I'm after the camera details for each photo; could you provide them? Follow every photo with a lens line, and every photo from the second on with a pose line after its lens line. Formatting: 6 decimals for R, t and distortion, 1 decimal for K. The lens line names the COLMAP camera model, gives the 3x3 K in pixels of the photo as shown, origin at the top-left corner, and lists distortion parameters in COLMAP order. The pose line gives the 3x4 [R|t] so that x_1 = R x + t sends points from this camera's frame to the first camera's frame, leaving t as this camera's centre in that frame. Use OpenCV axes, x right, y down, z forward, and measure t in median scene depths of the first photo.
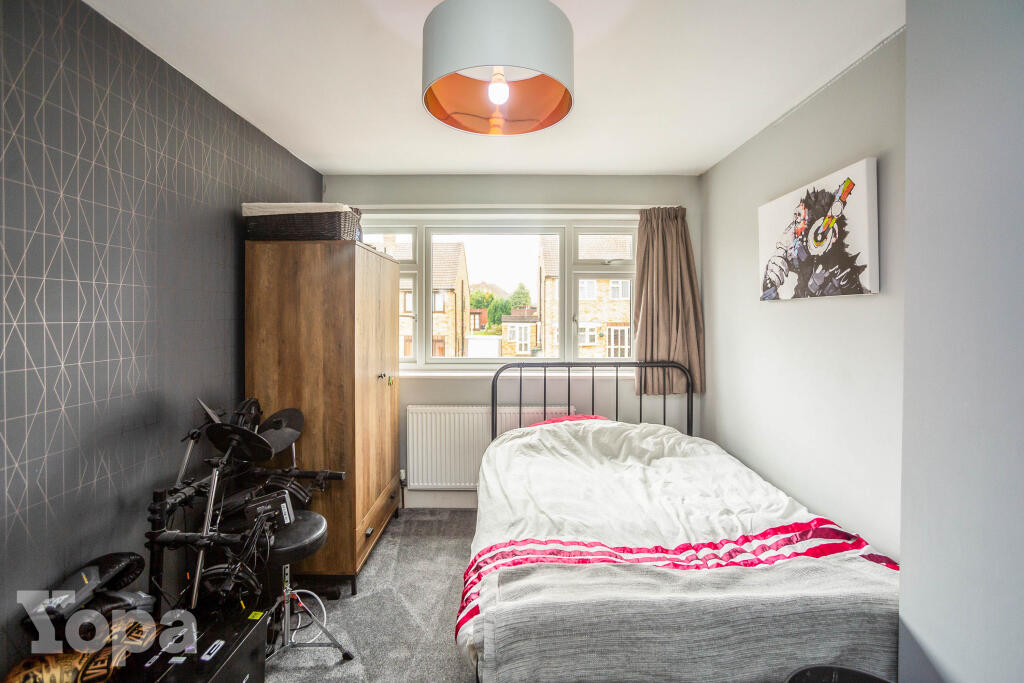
lens RADIAL K [[449.6, 0, 508.2], [0, 449.6, 313.3], [0, 0, 1]] dist [-0.044952, 0.022415]
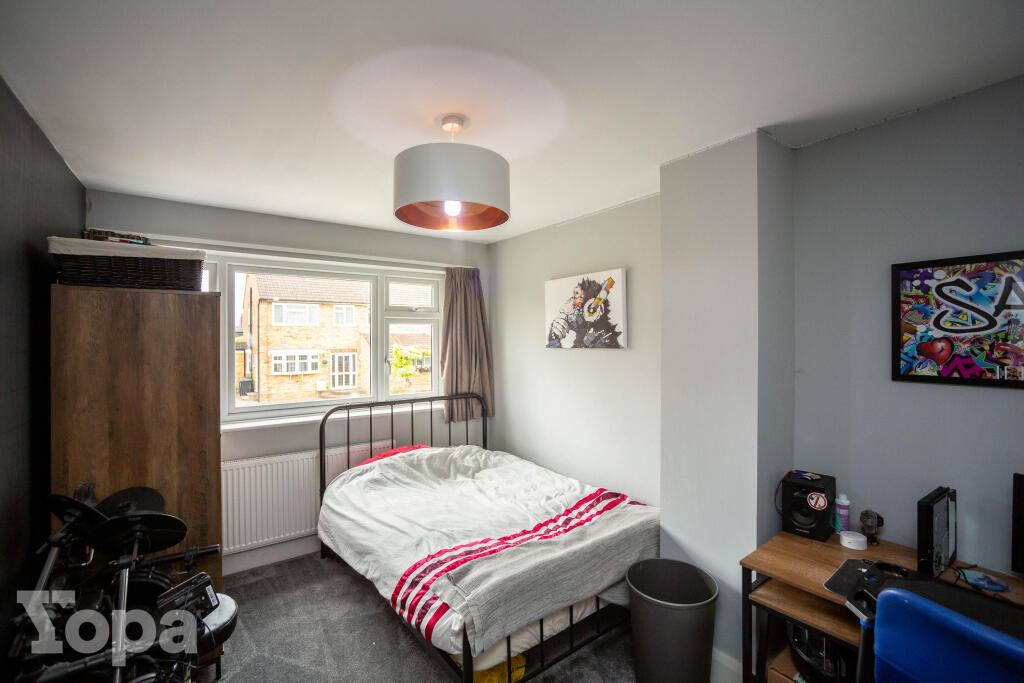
lens RADIAL K [[444.2, 0, 509.3], [0, 444.2, 334.9], [0, 0, 1]] dist [-0.032532, 0.011813]
pose [[0.811067, -0.000914, 0.584952, -0.389444], [0.004175, 0.999982, -0.004225, -0.068999], [-0.584938, 0.005869, 0.811057, -0.089716]]
